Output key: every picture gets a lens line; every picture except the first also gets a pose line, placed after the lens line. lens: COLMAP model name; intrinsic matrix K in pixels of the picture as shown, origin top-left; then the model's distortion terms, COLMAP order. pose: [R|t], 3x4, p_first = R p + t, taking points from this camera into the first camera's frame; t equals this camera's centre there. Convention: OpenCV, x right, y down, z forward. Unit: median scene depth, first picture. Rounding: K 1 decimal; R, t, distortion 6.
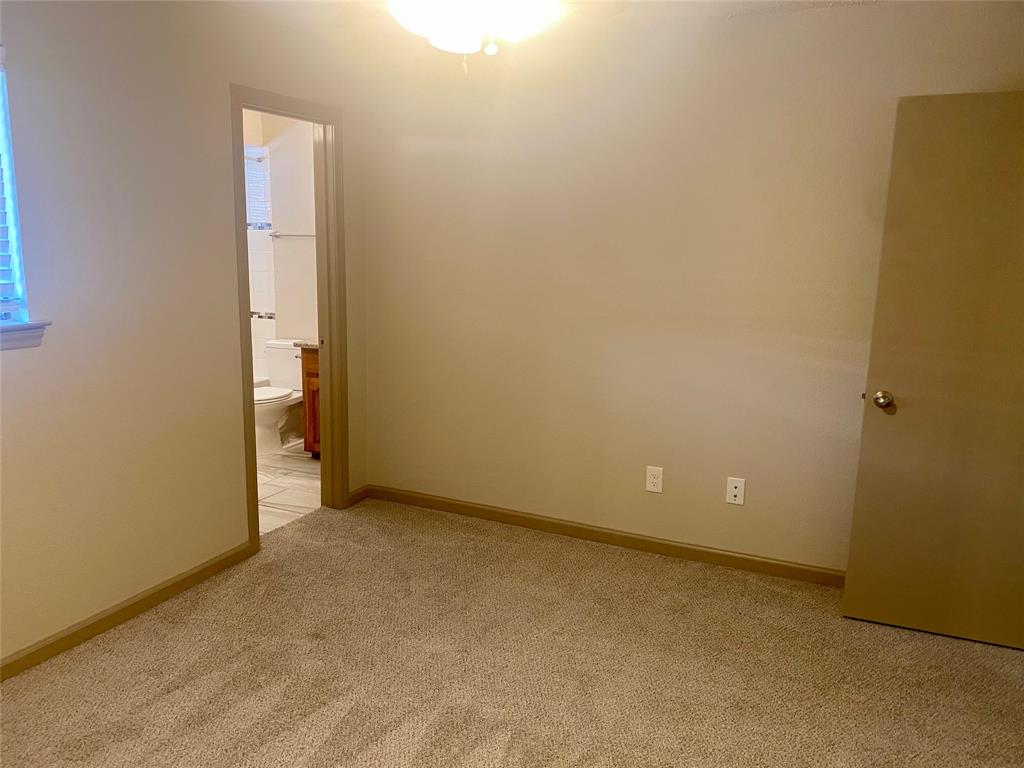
lens RADIAL K [[787.3, 0, 512.0], [0, 787.3, 383.7], [0, 0, 1]] dist [0.007198, -0.000335]
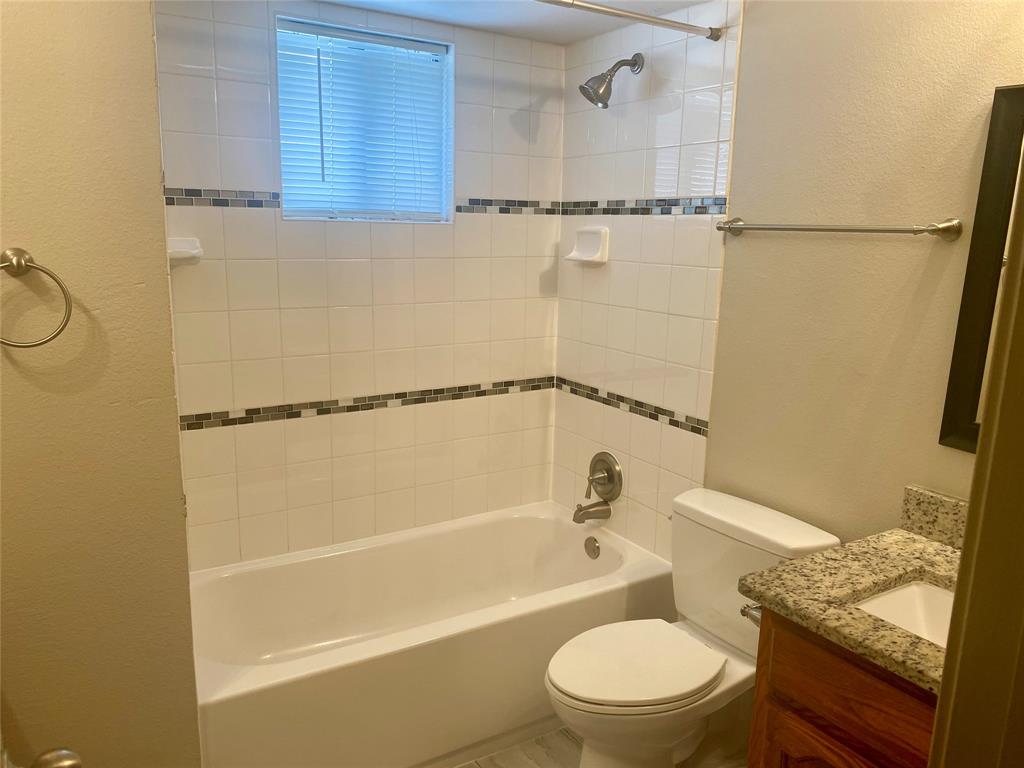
lens RADIAL K [[787.3, 0, 512.0], [0, 787.3, 385.8], [0, 0, 1]] dist [0.007198, -0.000335]
pose [[0.838426, 0.115585, -0.532618, -0.173063], [-0.113739, 0.992843, 0.036416, -0.111289], [0.533015, 0.030047, 0.845572, 0.607002]]
